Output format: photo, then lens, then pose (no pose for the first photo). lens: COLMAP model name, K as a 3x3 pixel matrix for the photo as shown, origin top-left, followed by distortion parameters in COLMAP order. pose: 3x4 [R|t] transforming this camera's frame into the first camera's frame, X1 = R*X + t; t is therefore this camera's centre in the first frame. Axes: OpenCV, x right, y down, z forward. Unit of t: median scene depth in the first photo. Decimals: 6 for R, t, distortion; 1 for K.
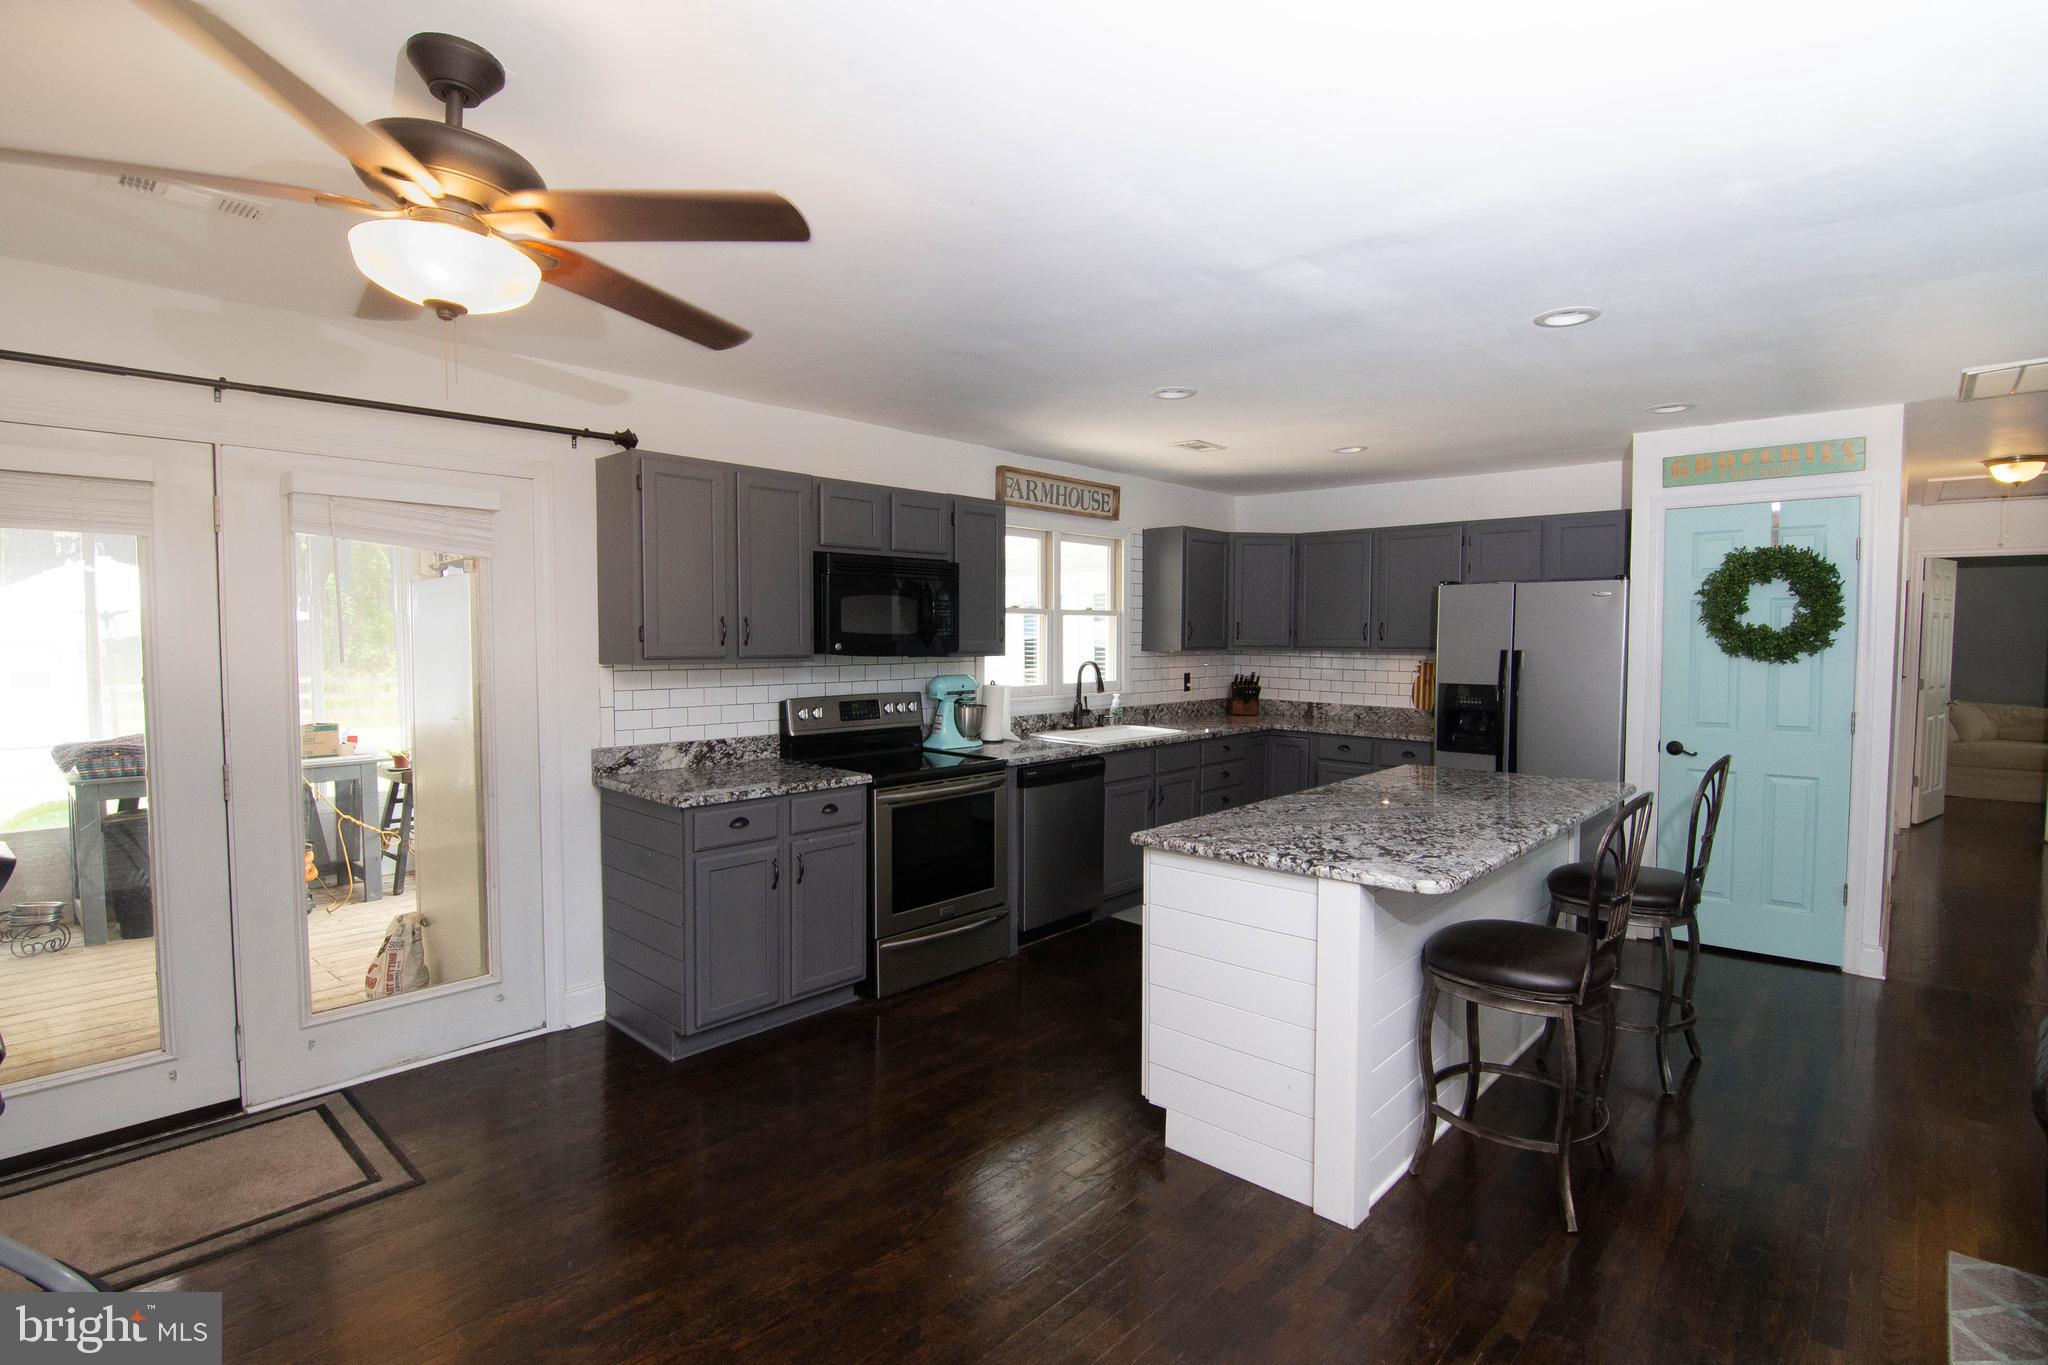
lens RADIAL K [[984.1, 0, 1018.8], [0, 984.1, 686.2], [0, 0, 1]] dist [-0.005152, -0.013698]
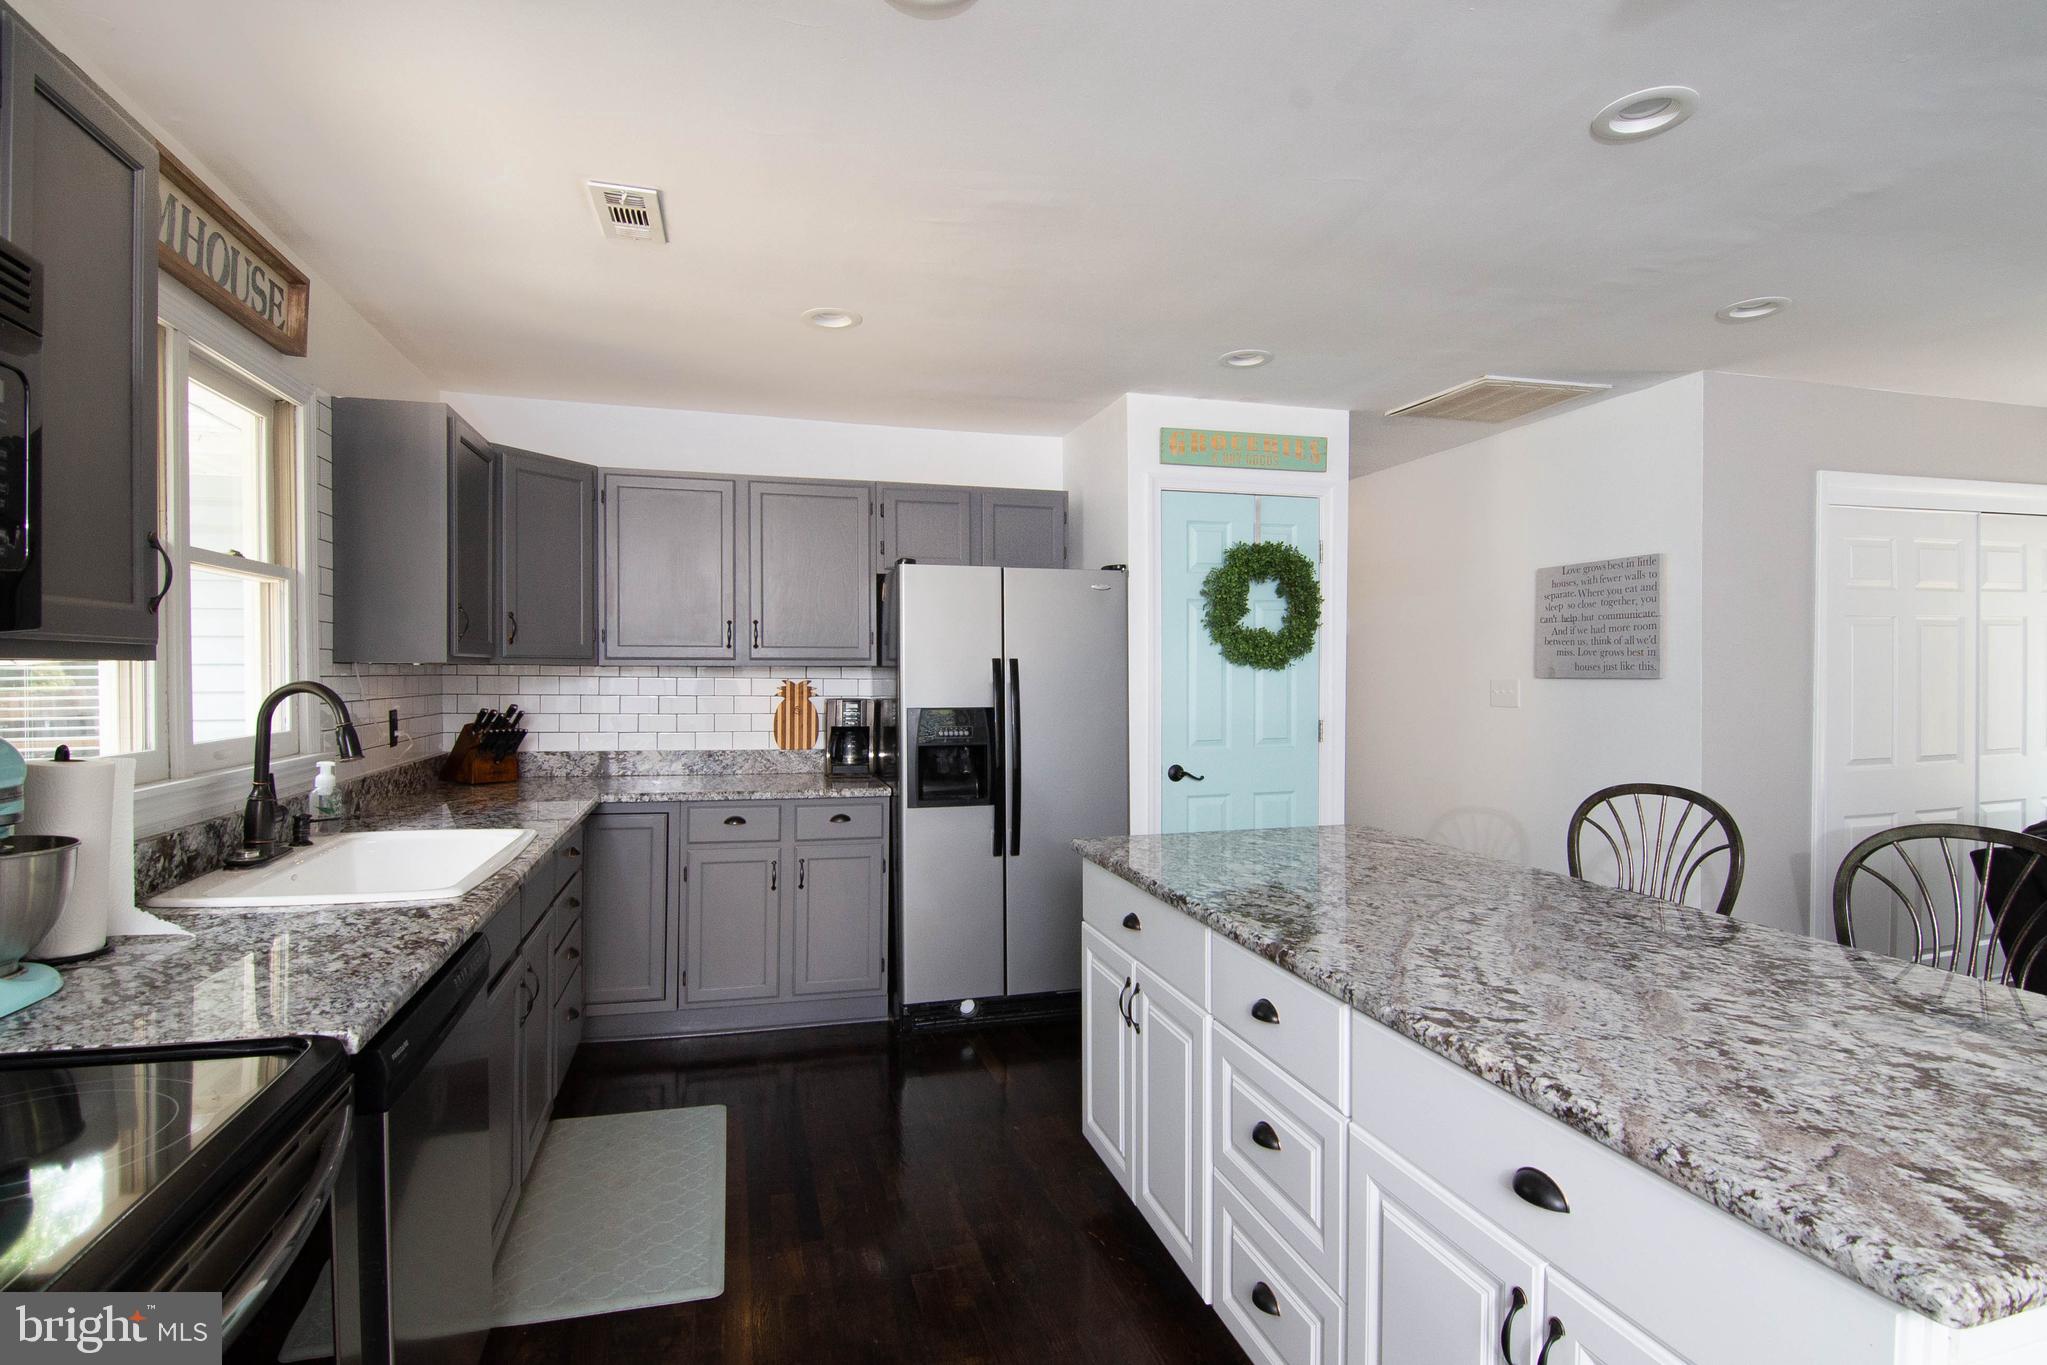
lens RADIAL K [[1005.1, 0, 1021.2], [0, 1005.1, 686.6], [0, 0, 1]] dist [-0.002487, -0.015318]
pose [[0.519113, -0.015336, 0.854568, -0.144654], [0.044850, 0.998950, -0.009318, -0.009260], [-0.853528, 0.043164, 0.519256, 0.674502]]
